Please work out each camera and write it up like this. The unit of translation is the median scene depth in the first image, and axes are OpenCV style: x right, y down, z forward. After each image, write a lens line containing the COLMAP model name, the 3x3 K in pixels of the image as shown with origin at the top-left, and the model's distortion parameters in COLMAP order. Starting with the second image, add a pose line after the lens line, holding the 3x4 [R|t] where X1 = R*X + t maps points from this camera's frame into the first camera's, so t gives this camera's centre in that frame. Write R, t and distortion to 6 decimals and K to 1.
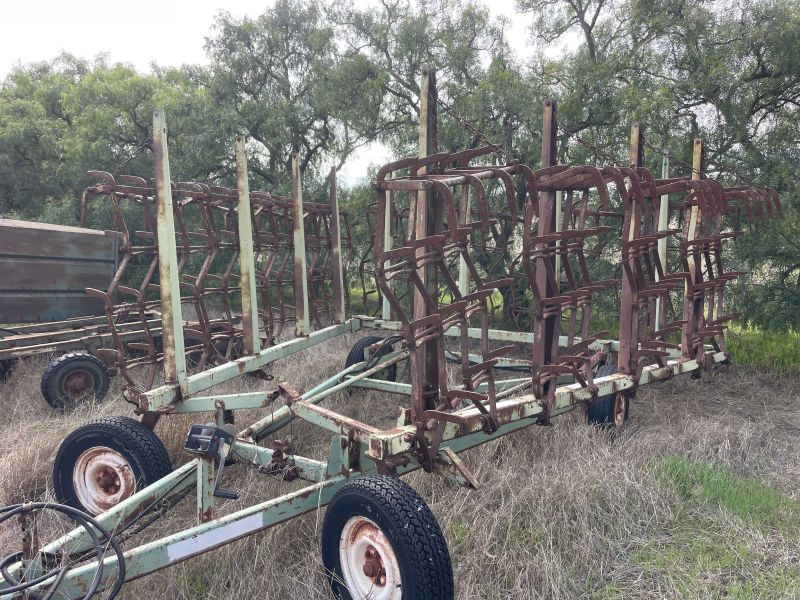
lens RADIAL K [[617.4, 0, 400.0], [0, 617.4, 300.0], [0, 0, 1]] dist [-0.001159, -0.004240]
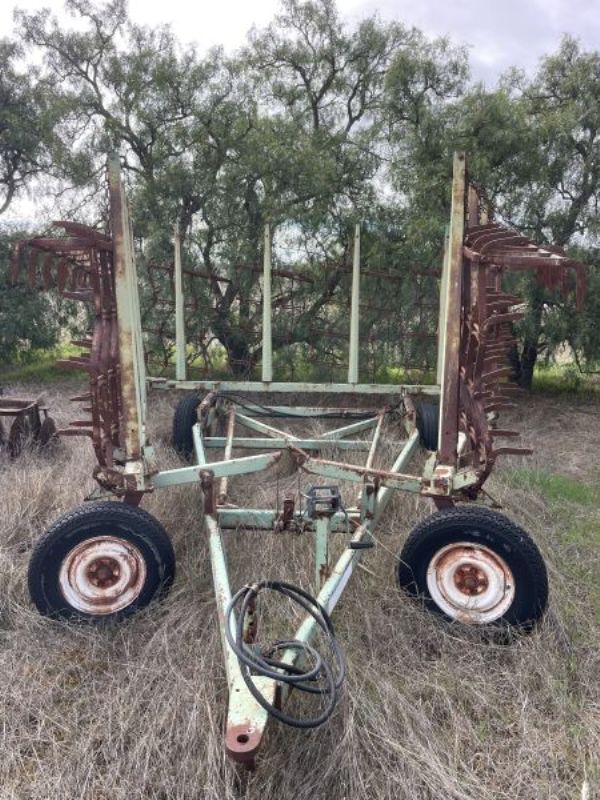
lens RADIAL K [[590.4, 0, 300.0], [0, 590.4, 400.0], [0, 0, 1]] dist [0.008175, 0.004400]
pose [[0.872070, -0.070948, 0.484212, -0.623230], [0.033457, 0.995764, 0.085646, -0.022443], [-0.488237, -0.058489, 0.870749, 0.124999]]
